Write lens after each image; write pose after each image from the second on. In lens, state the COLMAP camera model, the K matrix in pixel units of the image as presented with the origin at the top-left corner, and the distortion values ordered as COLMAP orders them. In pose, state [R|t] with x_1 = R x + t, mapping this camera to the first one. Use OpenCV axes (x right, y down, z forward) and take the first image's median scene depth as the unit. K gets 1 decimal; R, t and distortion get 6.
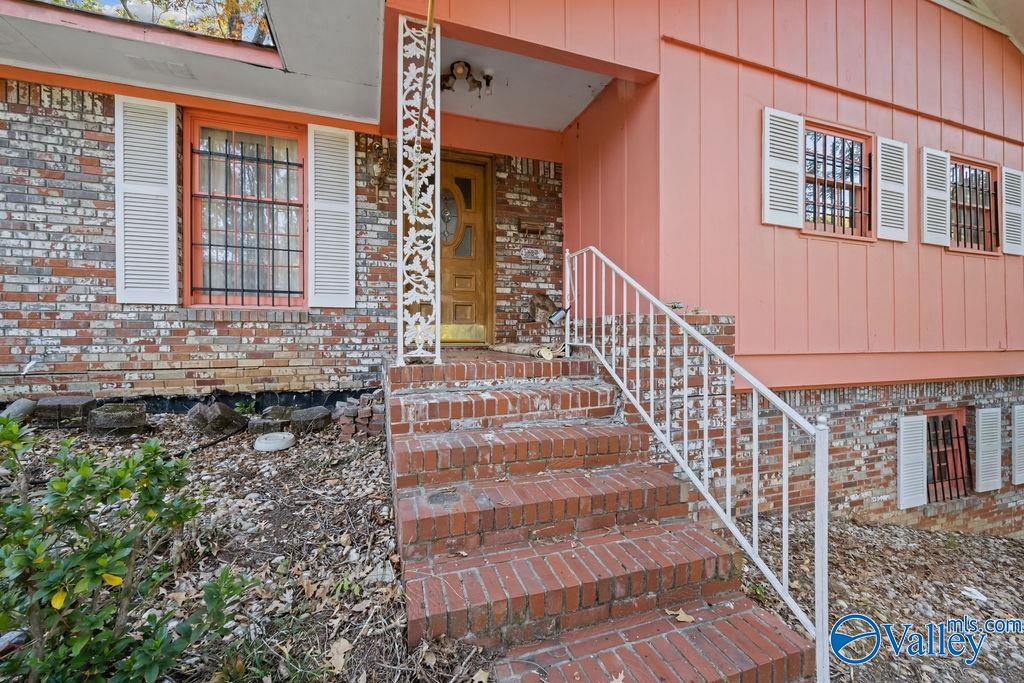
lens RADIAL K [[402.9, 0, 509.7], [0, 402.9, 341.0], [0, 0, 1]] dist [-0.000354, -0.000084]
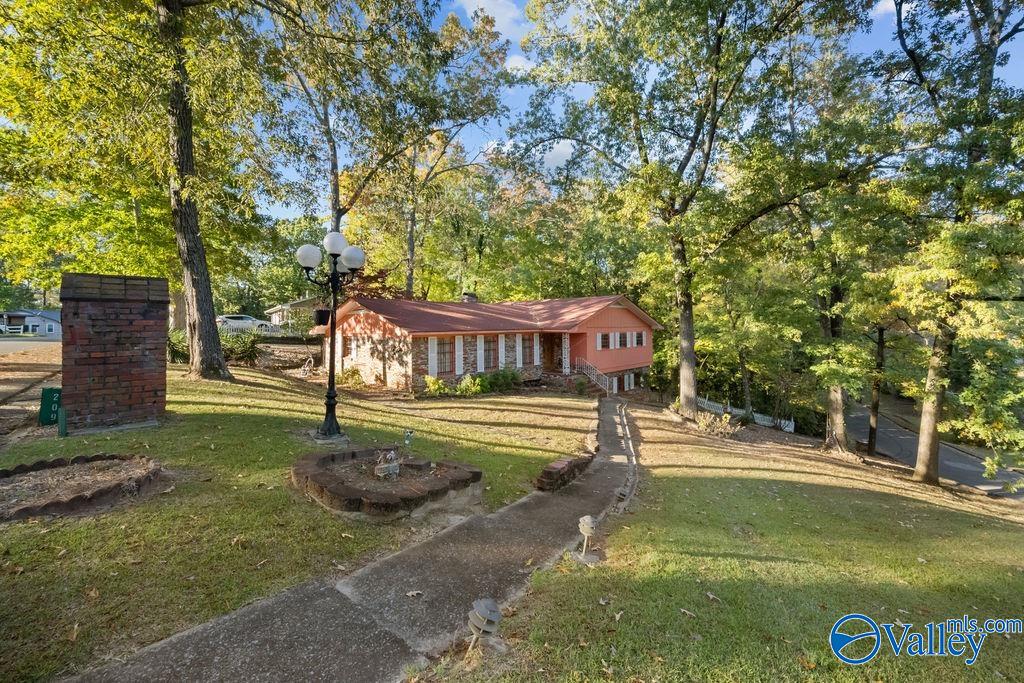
lens RADIAL K [[407.8, 0, 513.5], [0, 407.8, 327.9], [0, 0, 1]] dist [-0.000663, -0.000007]
pose [[0.877834, -0.008537, 0.478890, -3.395957], [0.011801, 0.999923, -0.003806, -0.572980], [-0.478820, 0.008992, 0.877867, -3.804053]]
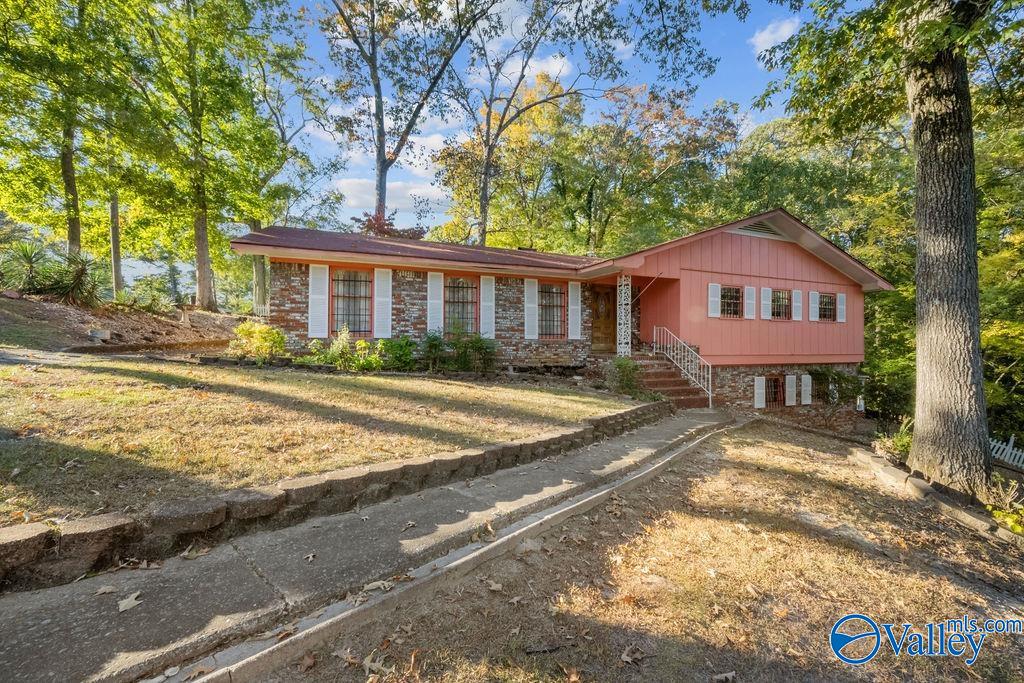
lens RADIAL K [[402.9, 0, 509.7], [0, 402.9, 341.0], [0, 0, 1]] dist [-0.000354, -0.000084]
pose [[0.998656, 0.007359, 0.051307, -1.074990], [-0.006997, 0.999949, -0.007236, -0.043803], [-0.051357, 0.006868, 0.998657, -2.037740]]
